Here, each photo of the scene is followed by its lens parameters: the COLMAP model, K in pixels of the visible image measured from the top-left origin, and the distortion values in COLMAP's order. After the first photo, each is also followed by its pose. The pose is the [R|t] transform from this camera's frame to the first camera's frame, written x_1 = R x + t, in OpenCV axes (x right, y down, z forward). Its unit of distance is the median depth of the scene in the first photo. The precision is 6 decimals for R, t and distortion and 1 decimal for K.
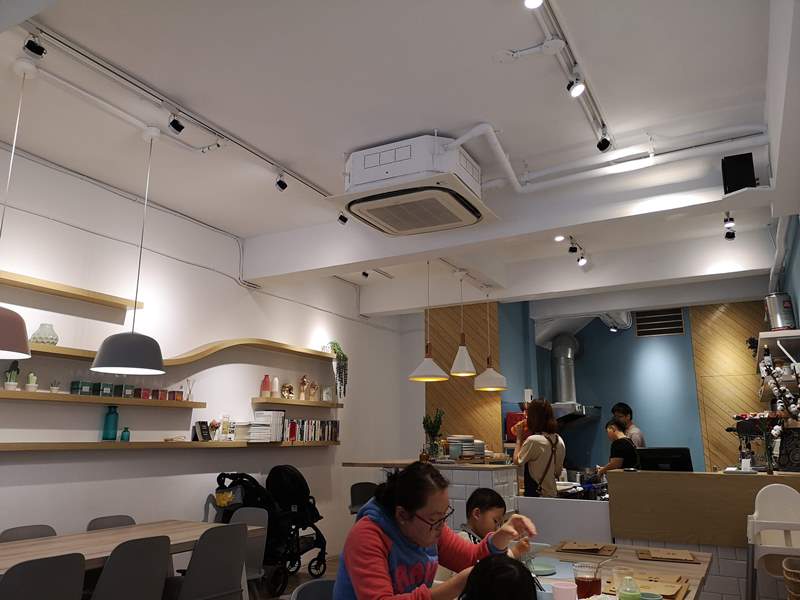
lens RADIAL K [[603.1, 0, 400.0], [0, 603.1, 300.0], [0, 0, 1]] dist [0.049189, -0.004324]
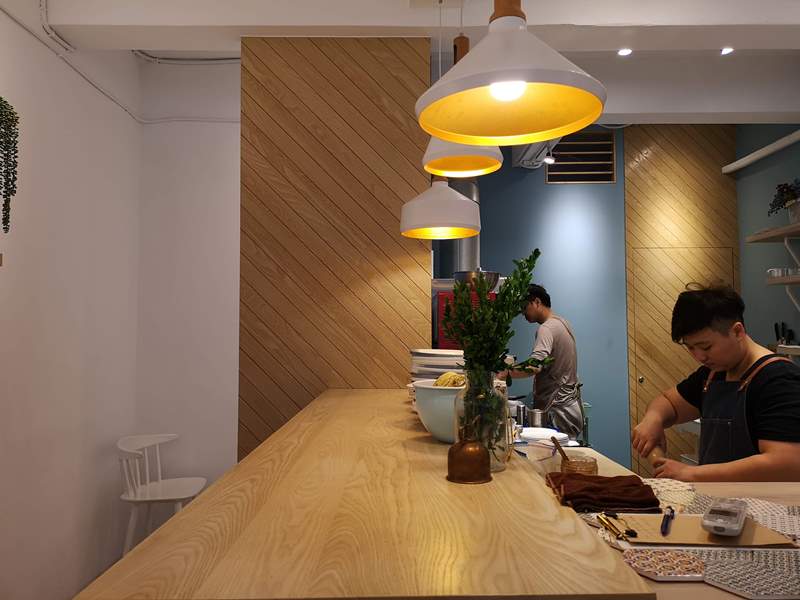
lens RADIAL K [[627.9, 0, 400.0], [0, 627.9, 300.0], [0, 0, 1]] dist [-0.001560, -0.008739]
pose [[0.870917, 0.018110, 0.491096, -0.065387], [-0.103842, 0.983538, 0.147885, 0.107797], [-0.480333, -0.179792, 0.858461, 0.530934]]
